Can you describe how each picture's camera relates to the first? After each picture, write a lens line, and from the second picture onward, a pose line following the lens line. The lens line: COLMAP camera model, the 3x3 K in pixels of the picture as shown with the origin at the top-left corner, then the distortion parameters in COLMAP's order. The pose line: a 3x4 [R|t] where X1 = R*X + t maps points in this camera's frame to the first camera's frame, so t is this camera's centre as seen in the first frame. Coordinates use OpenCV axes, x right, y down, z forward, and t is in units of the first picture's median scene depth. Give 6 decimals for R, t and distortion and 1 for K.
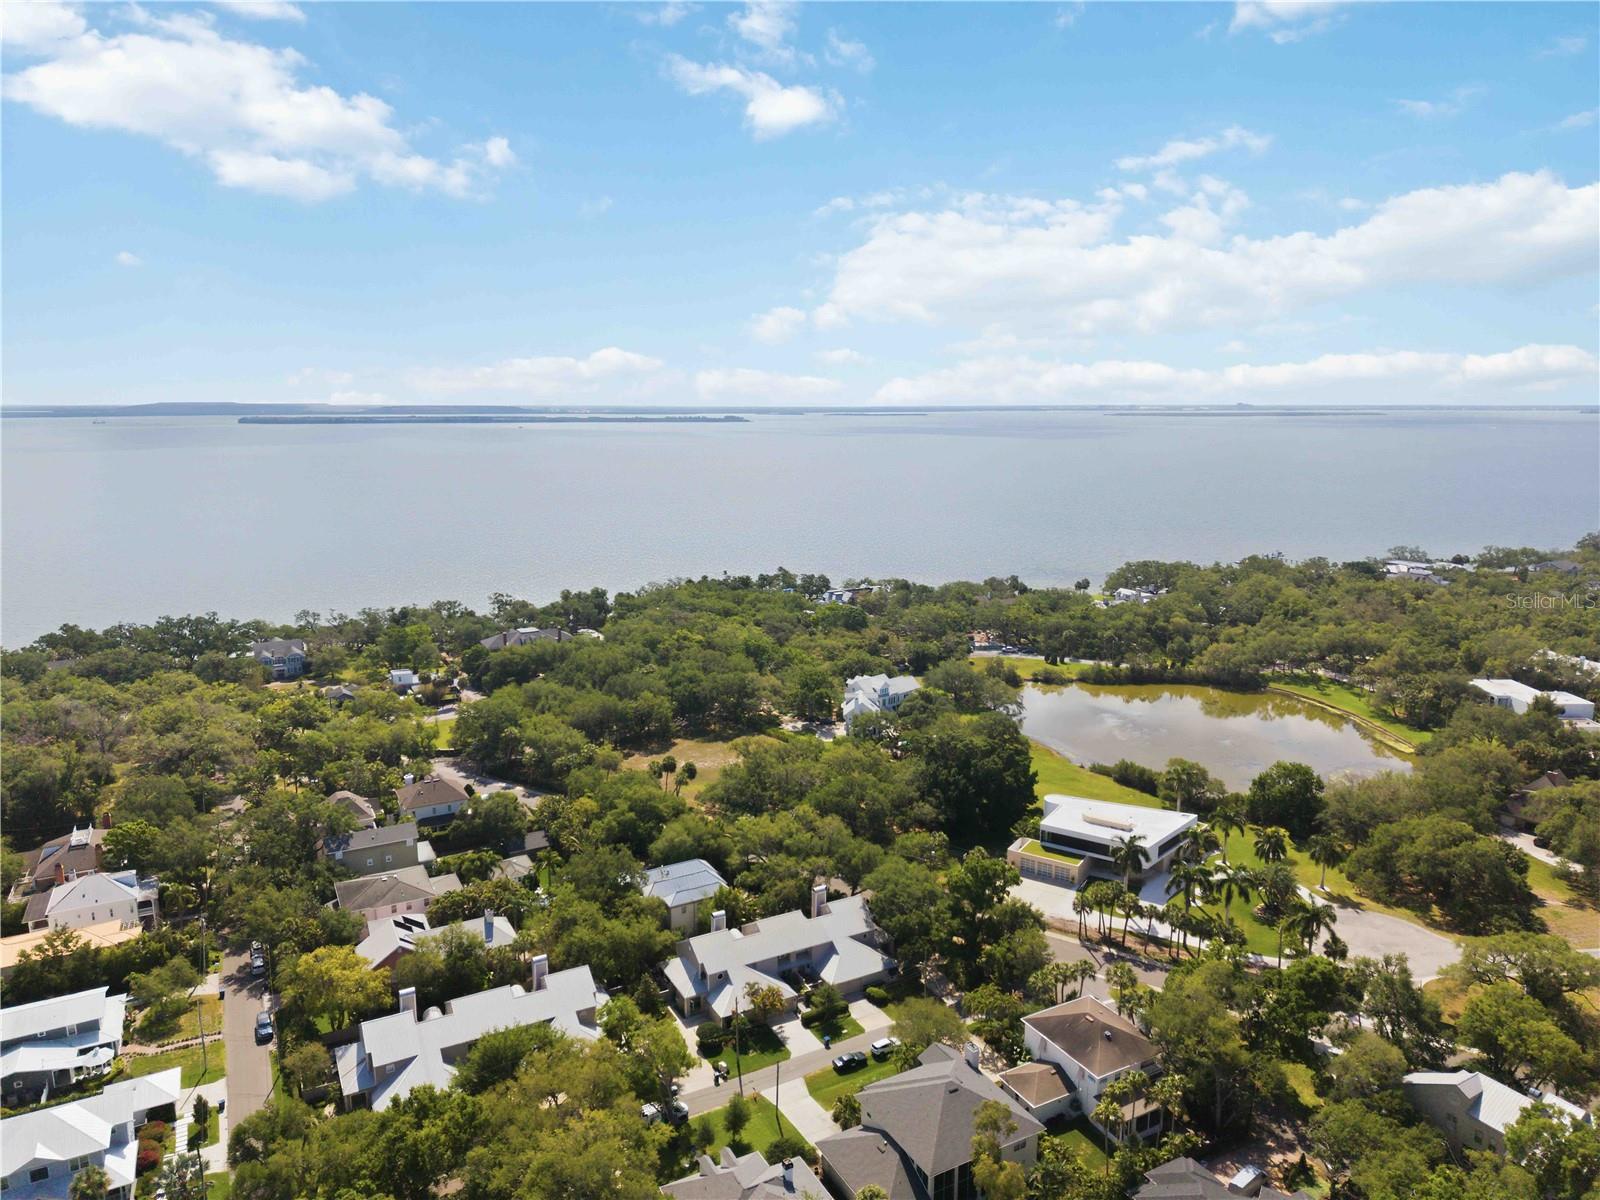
lens RADIAL K [[1078.1, 0, 800.0], [0, 1078.1, 600.0], [0, 0, 1]] dist [0.000215, -0.000044]
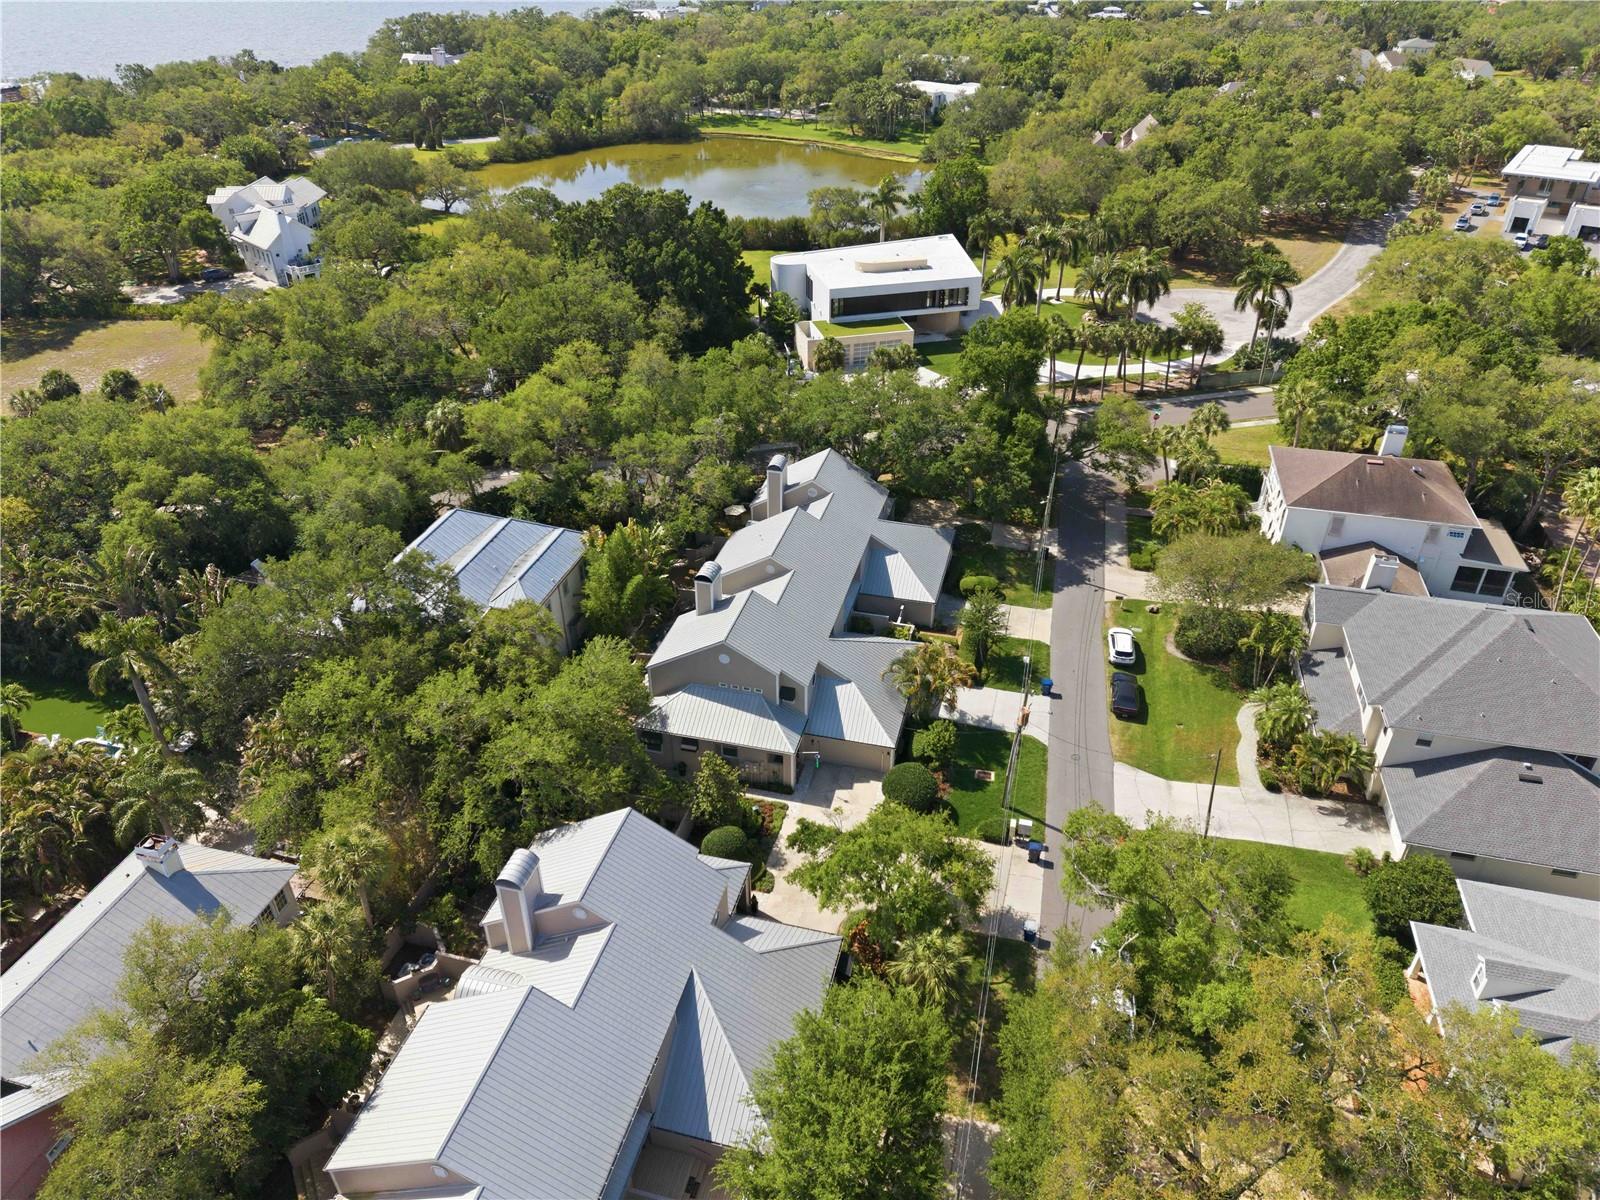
lens RADIAL K [[1140.8, 0, 800.0], [0, 1140.8, 600.0], [0, 0, 1]] dist [-0.000559, -0.000457]
pose [[0.694490, -0.388561, 0.605562, -0.355801], [0.140159, 0.898576, 0.415832, 0.115729], [-0.705719, -0.203916, 0.678512, 0.677467]]
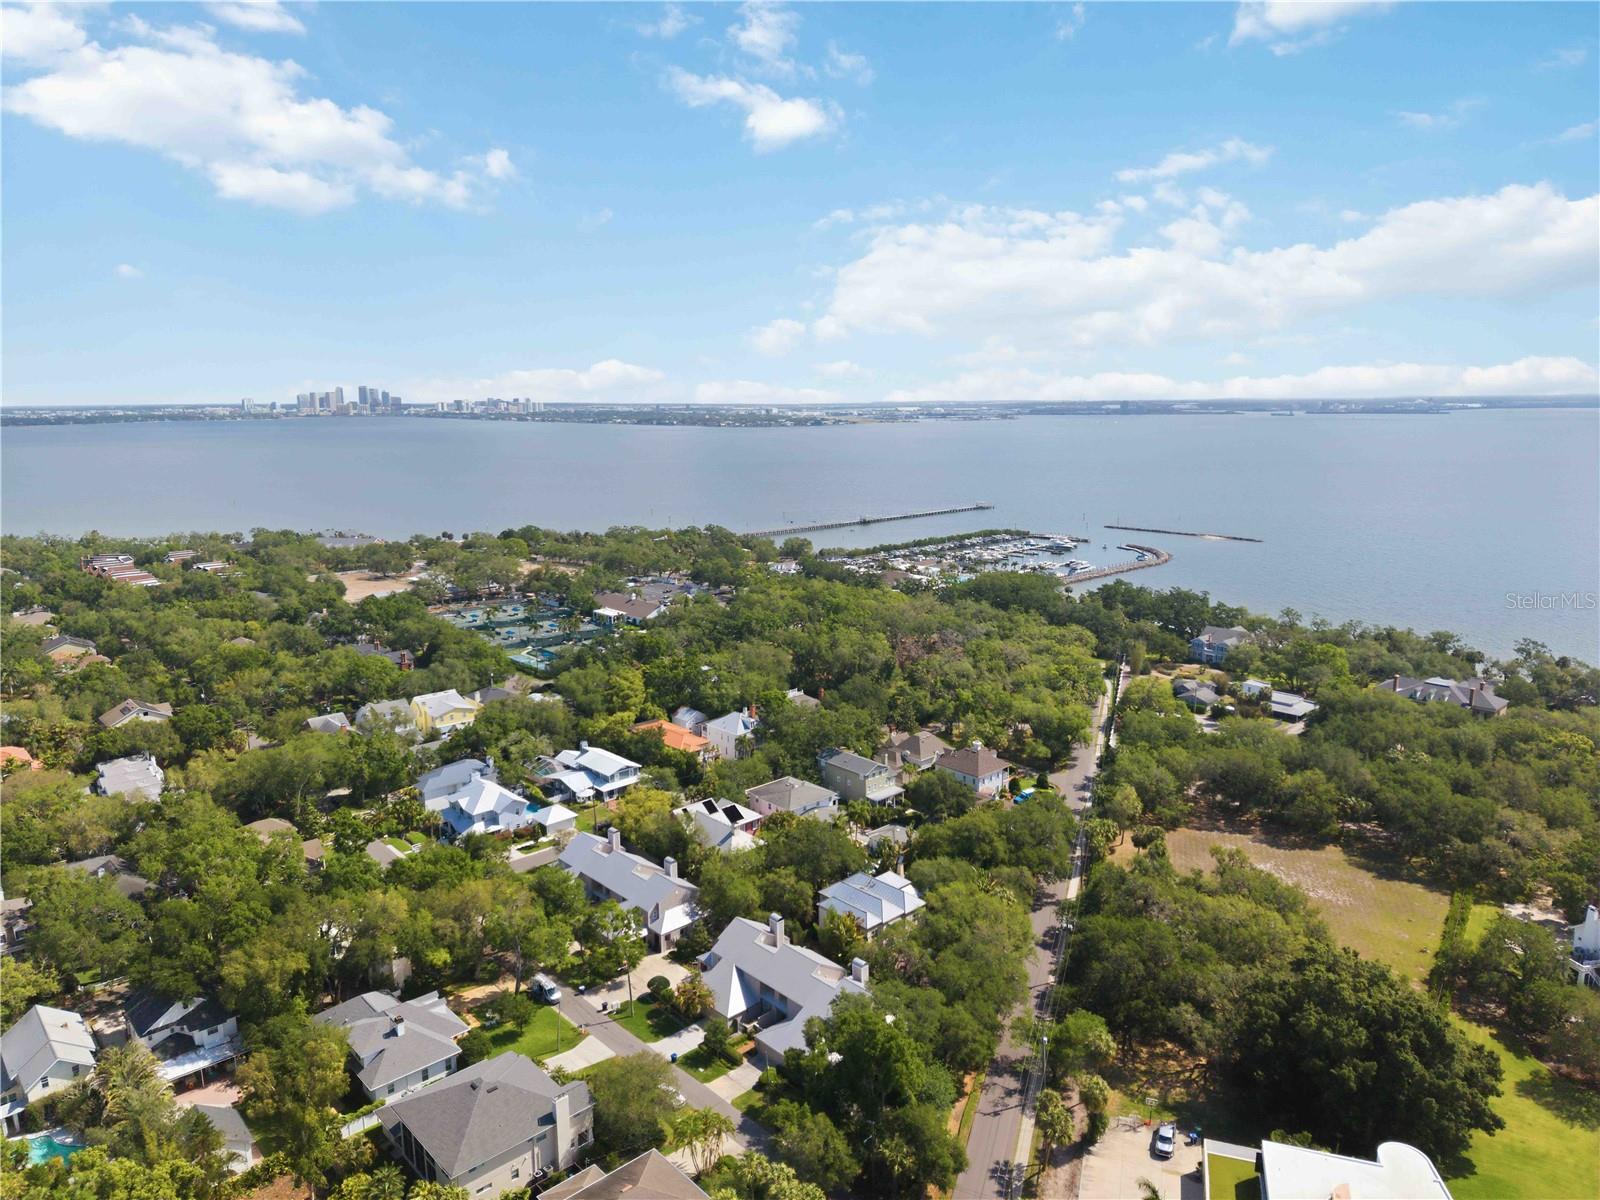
lens RADIAL K [[1078.1, 0, 800.0], [0, 1078.1, 600.0], [0, 0, 1]] dist [0.000215, -0.000044]
pose [[0.217509, 0.183032, -0.958744, 0.862823], [-0.164630, 0.975067, 0.148799, -0.154769], [0.962074, 0.125473, 0.242218, 0.768207]]
